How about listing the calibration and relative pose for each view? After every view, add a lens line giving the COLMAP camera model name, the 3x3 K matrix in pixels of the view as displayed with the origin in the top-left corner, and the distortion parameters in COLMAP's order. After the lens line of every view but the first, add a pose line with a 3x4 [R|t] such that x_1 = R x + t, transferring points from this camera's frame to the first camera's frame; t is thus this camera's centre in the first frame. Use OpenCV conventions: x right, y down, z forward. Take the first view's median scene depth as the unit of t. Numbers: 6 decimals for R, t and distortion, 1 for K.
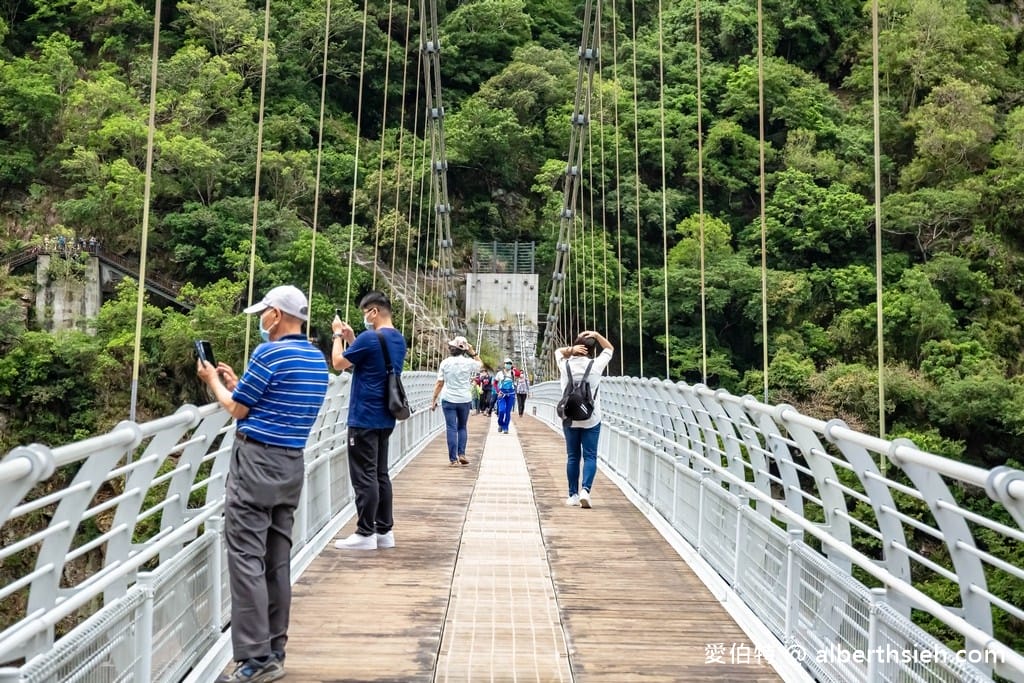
lens RADIAL K [[2011.5, 0, 512.0], [0, 2011.5, 341.5], [0, 0, 1]] dist [0.114929, 0.211907]
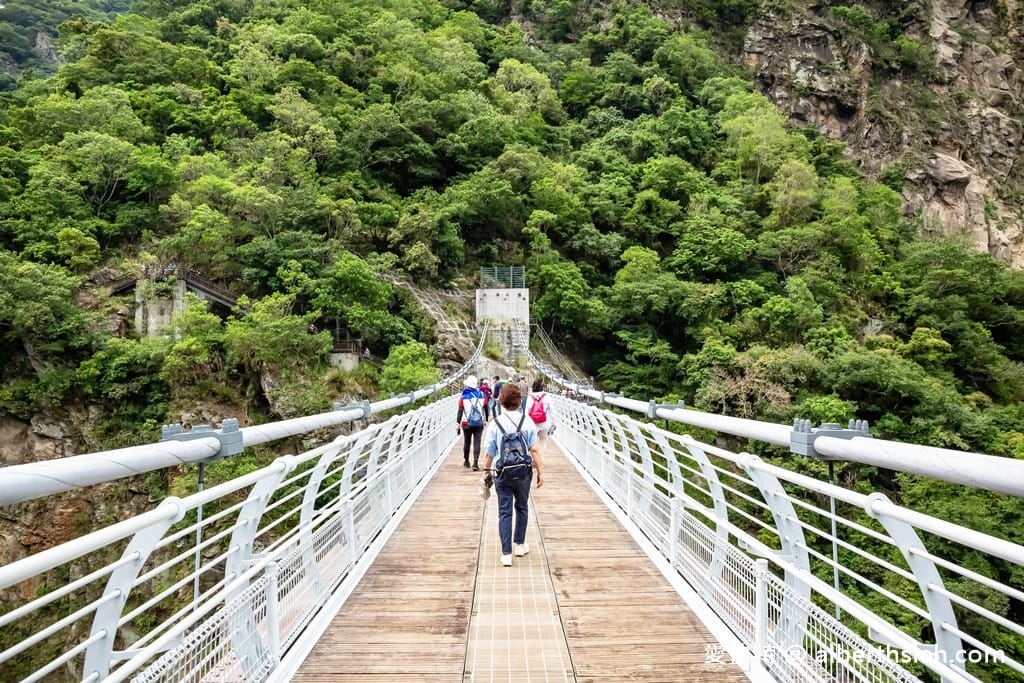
lens RADIAL K [[710.1, 0, 512.0], [0, 710.1, 341.5], [0, 0, 1]] dist [-0.109650, 0.106523]
pose [[0.999444, -0.032033, 0.009268, -0.003673], [0.032184, 0.999343, -0.016646, 0.009863], [-0.008729, 0.016935, 0.999818, 0.513206]]
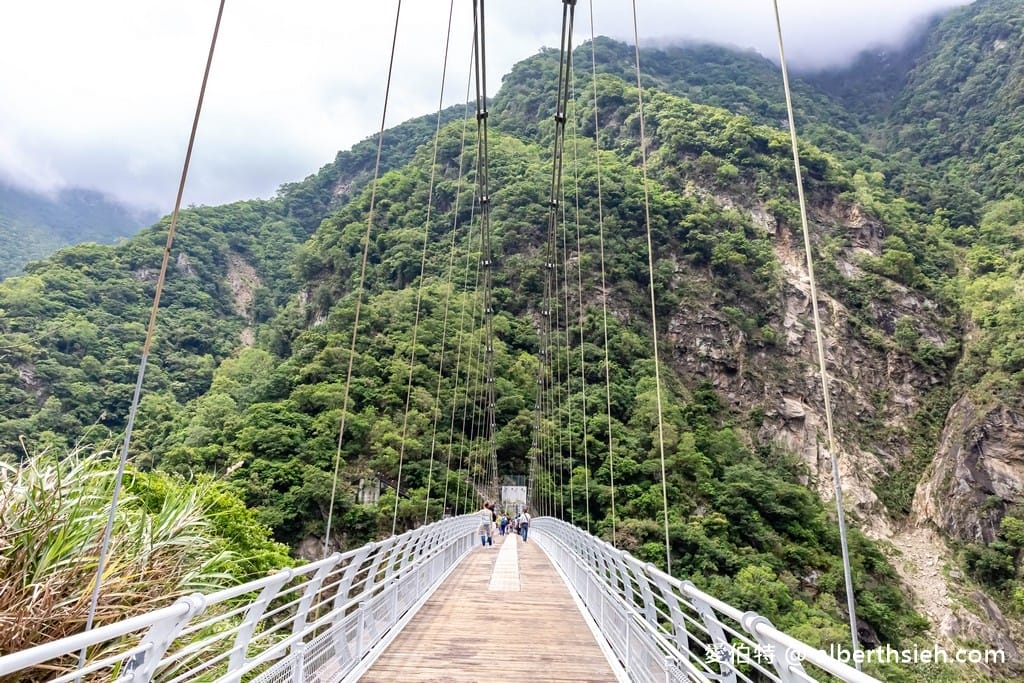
lens RADIAL K [[699.6, 0, 512.0], [0, 699.6, 341.5], [0, 0, 1]] dist [-0.011586, -0.026489]
pose [[0.999907, 0.007092, -0.011669, 0.002073], [-0.009638, 0.971893, -0.235227, 0.001405], [0.009673, 0.235317, 0.971871, -0.051434]]
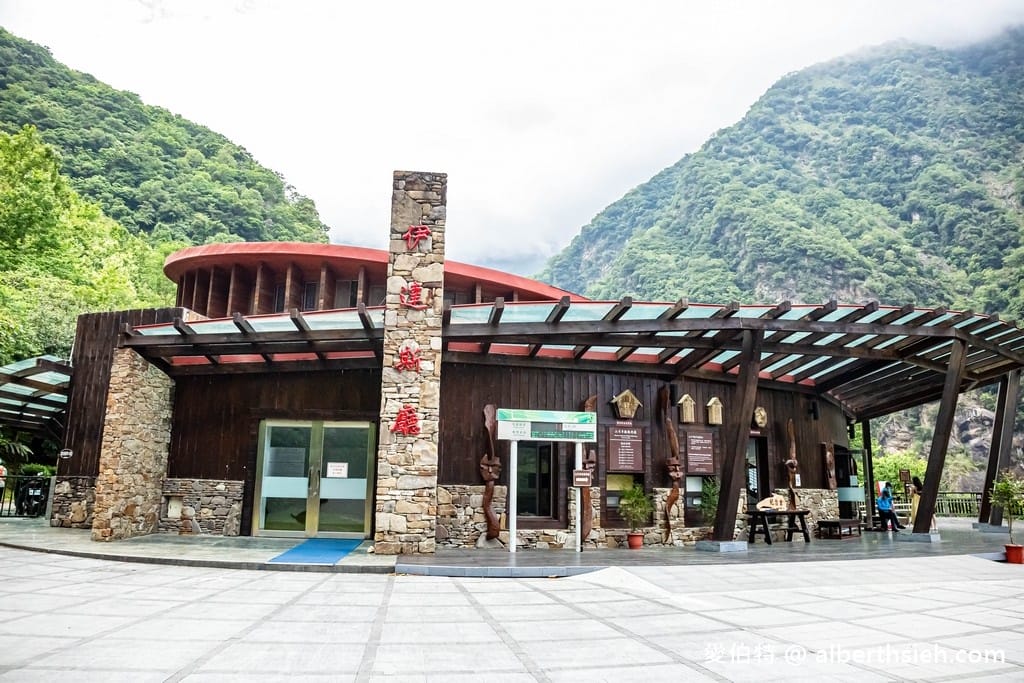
lens RADIAL K [[750.0, 0, 512.0], [0, 750.0, 341.5], [0, 0, 1]] dist [0.016569, -0.045879]
pose [[0.899342, -0.105191, -0.424405, 0.833446], [0.028088, 0.982524, -0.184004, -0.013334], [0.436343, 0.153562, 0.886580, -1.706759]]
